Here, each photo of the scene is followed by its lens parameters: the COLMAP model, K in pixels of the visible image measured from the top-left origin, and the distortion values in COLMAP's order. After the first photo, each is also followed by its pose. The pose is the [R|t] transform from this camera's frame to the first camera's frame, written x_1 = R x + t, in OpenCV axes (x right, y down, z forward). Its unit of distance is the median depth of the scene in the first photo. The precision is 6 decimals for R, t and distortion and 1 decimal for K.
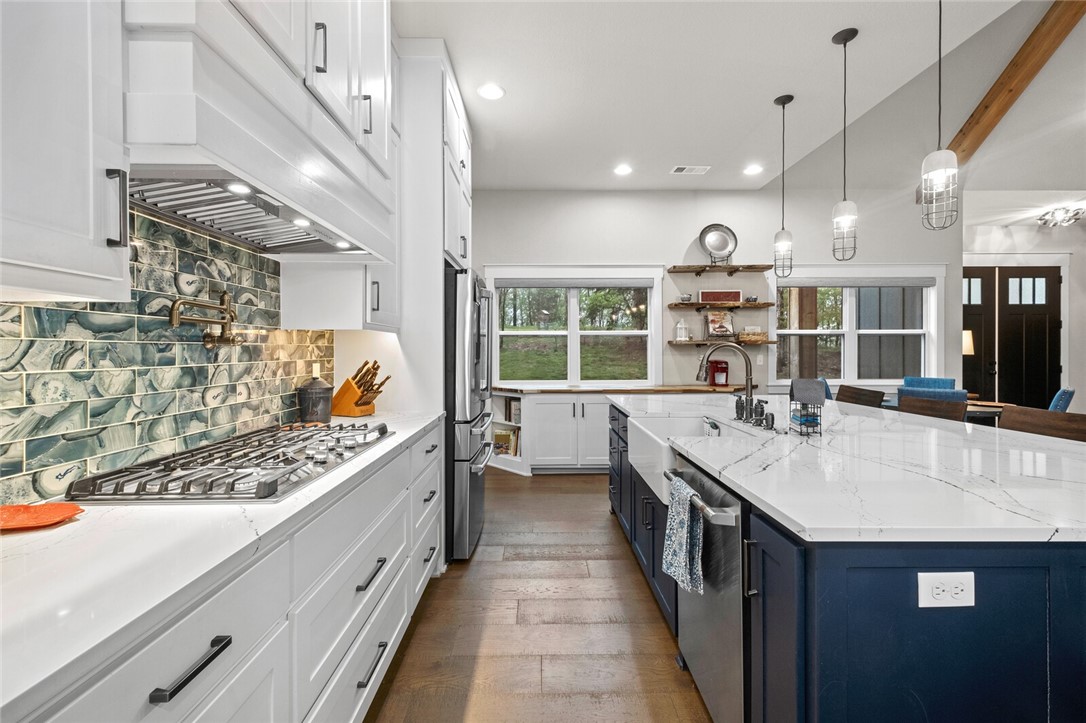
lens RADIAL K [[472.6, 0, 542.4], [0, 472.6, 350.4], [0, 0, 1]] dist [0.012116, -0.002949]
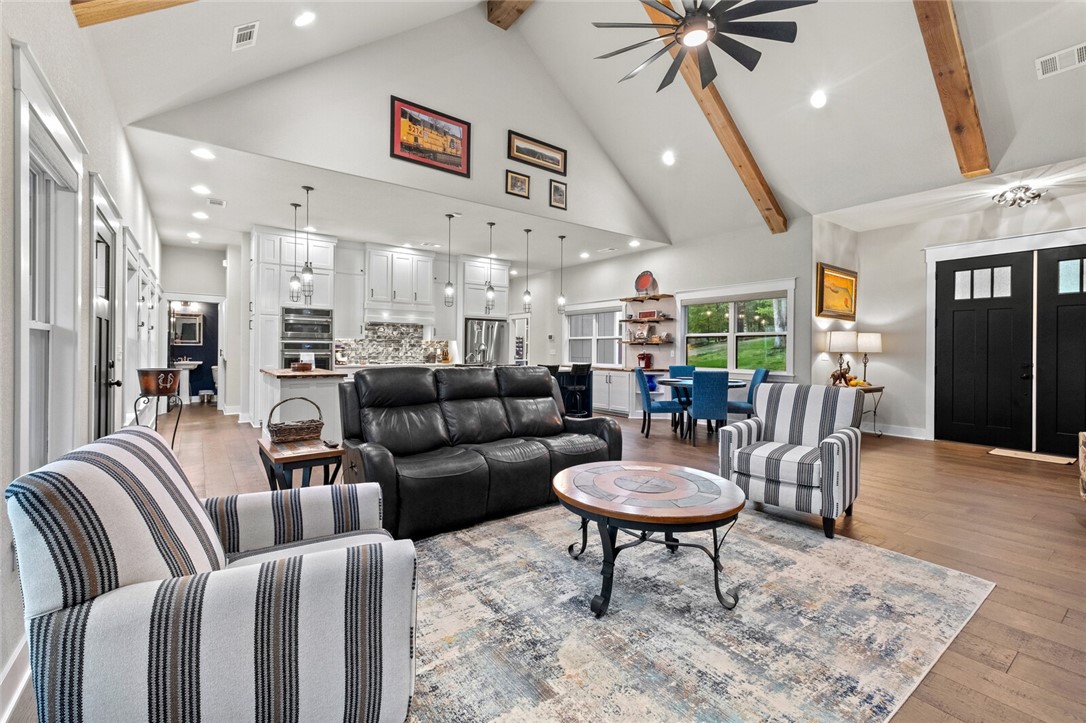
lens RADIAL K [[472.6, 0, 543.1], [0, 472.6, 353.2], [0, 0, 1]] dist [0.012116, -0.002949]
pose [[0.574992, 0.013978, -0.818039, 4.142172], [-0.010465, 0.999898, 0.009730, 0.021697], [0.818092, 0.002966, 0.575080, -0.677492]]
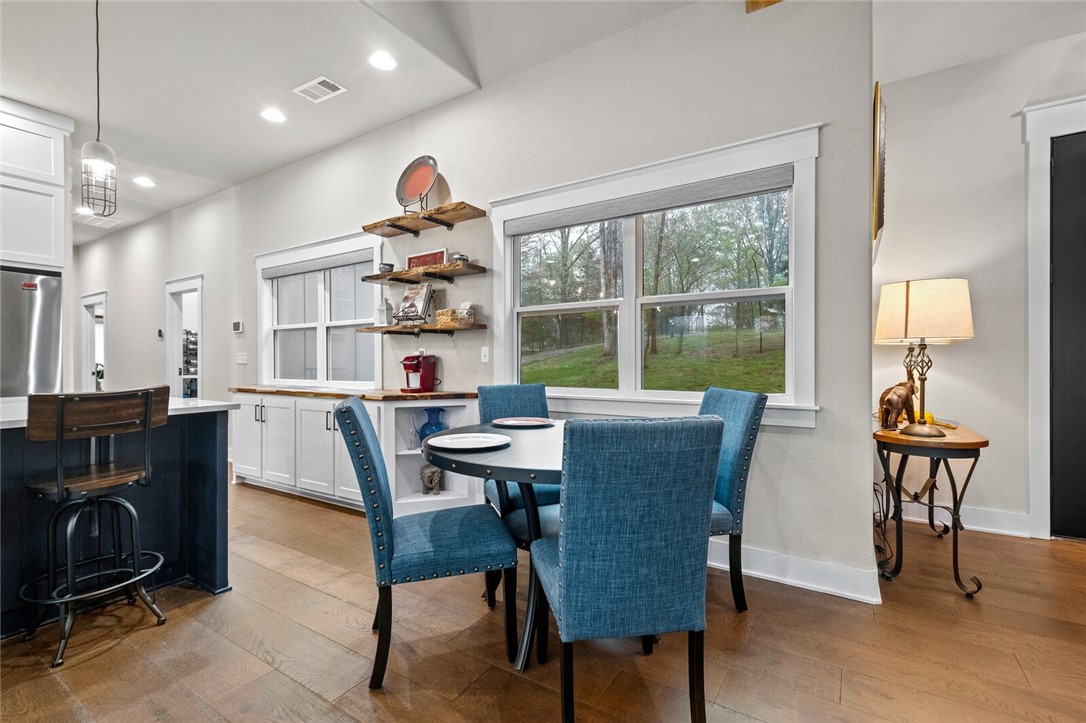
lens RADIAL K [[472.6, 0, 546.8], [0, 472.6, 360.0], [0, 0, 1]] dist [0.012116, -0.002949]
pose [[0.834819, -0.000293, -0.550524, 2.450230], [-0.000766, 0.999998, -0.001694, 0.080081], [0.550524, 0.001836, 0.834817, 1.426496]]
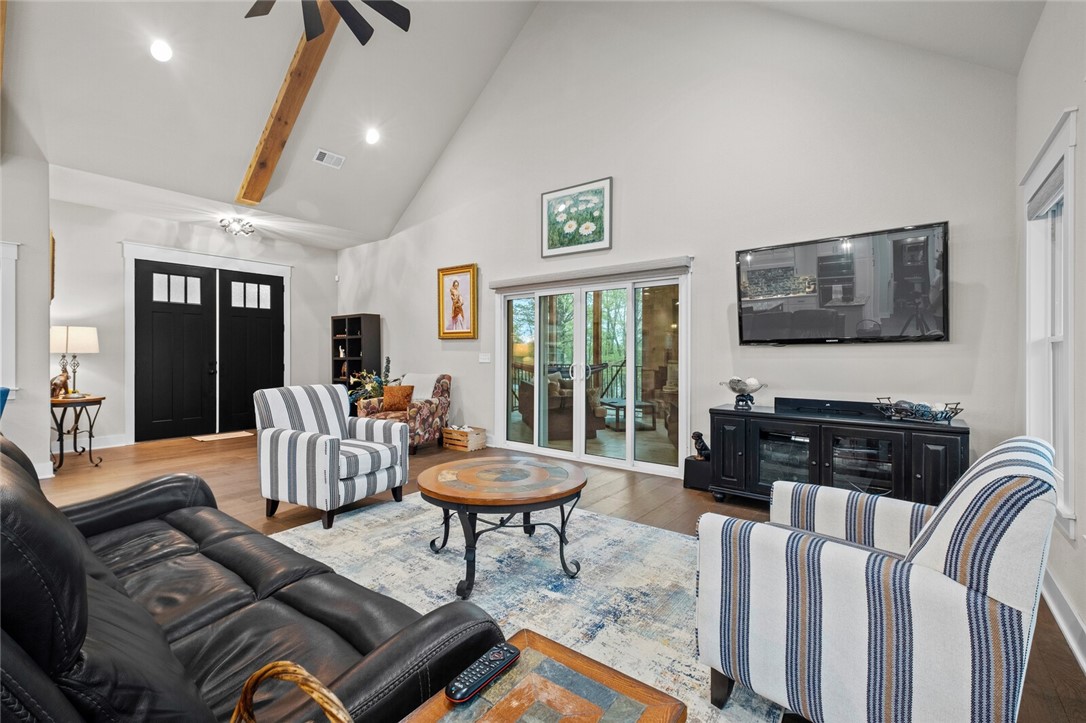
lens RADIAL K [[472.6, 0, 547.2], [0, 472.6, 354.9], [0, 0, 1]] dist [0.012116, -0.002949]
pose [[0.617626, -0.000500, 0.786472, 2.126373], [-0.001575, 0.999997, 0.001873, 0.023958], [-0.786471, -0.002396, 0.617623, -0.690304]]
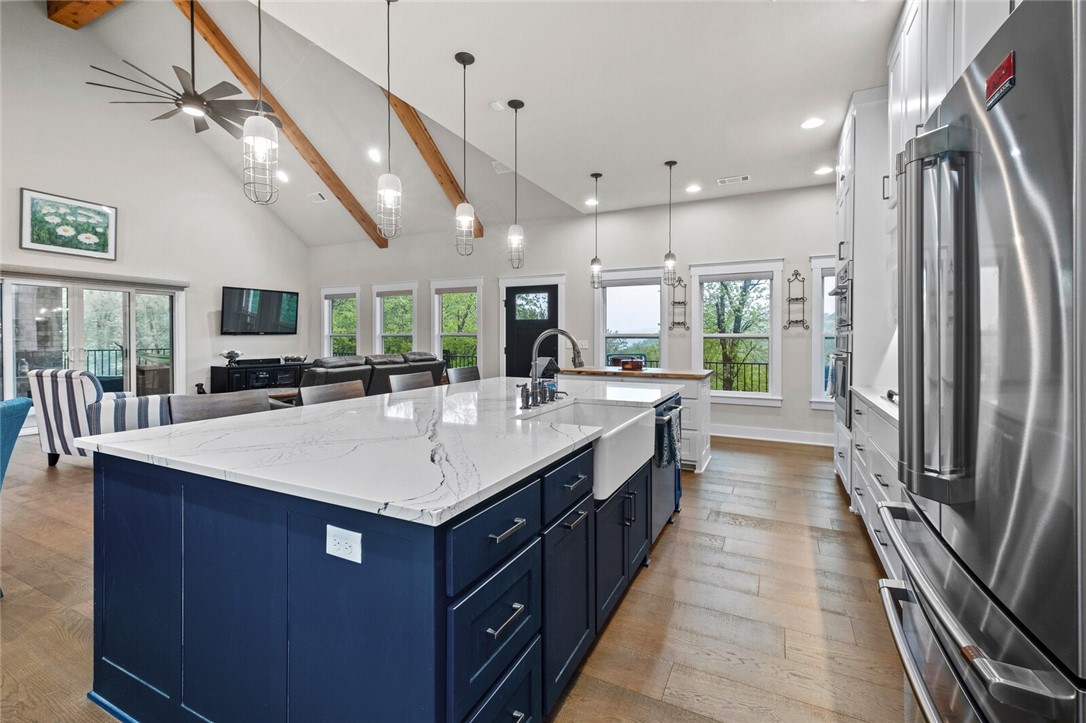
lens RADIAL K [[472.6, 0, 544.8], [0, 472.6, 343.0], [0, 0, 1]] dist [0.012116, -0.002949]
pose [[-0.896827, -0.006567, 0.442333, 0.001449], [-0.001245, 0.999923, 0.012321, 0.002642], [-0.442380, 0.010499, -0.896766, 2.385656]]
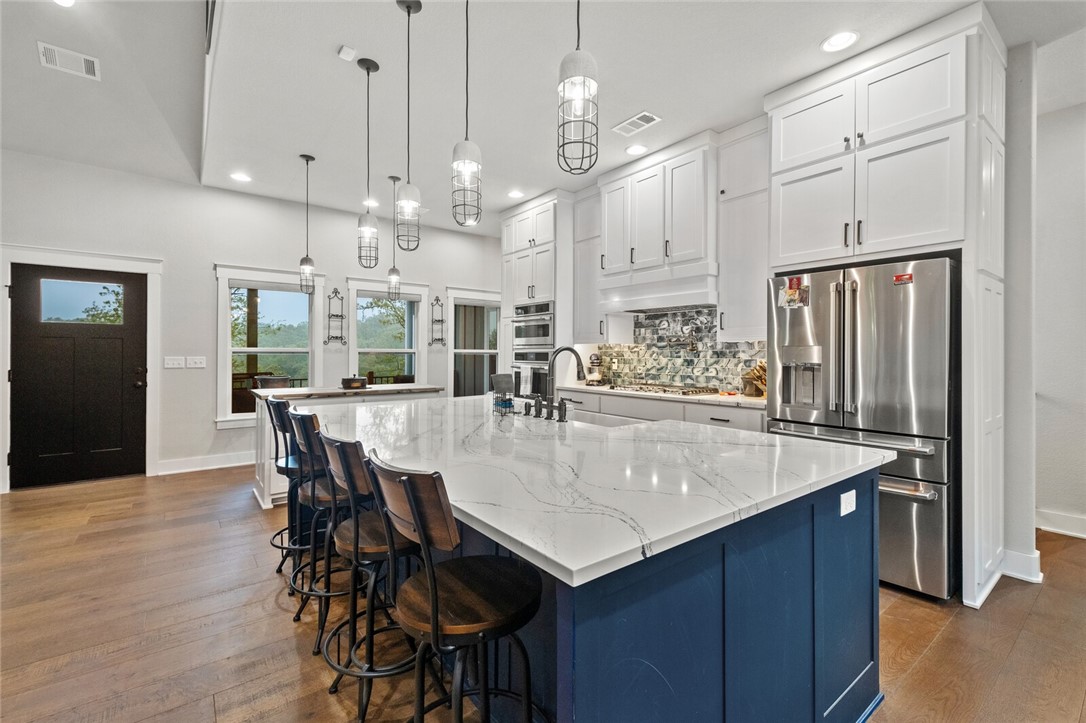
lens RADIAL K [[472.6, 0, 548.2], [0, 472.6, 350.3], [0, 0, 1]] dist [0.012116, -0.002949]
pose [[-0.790394, -0.005987, -0.612569, 1.380529], [-0.003128, 0.999979, -0.005738, 0.001498], [0.612590, -0.002619, -0.790396, 2.305507]]
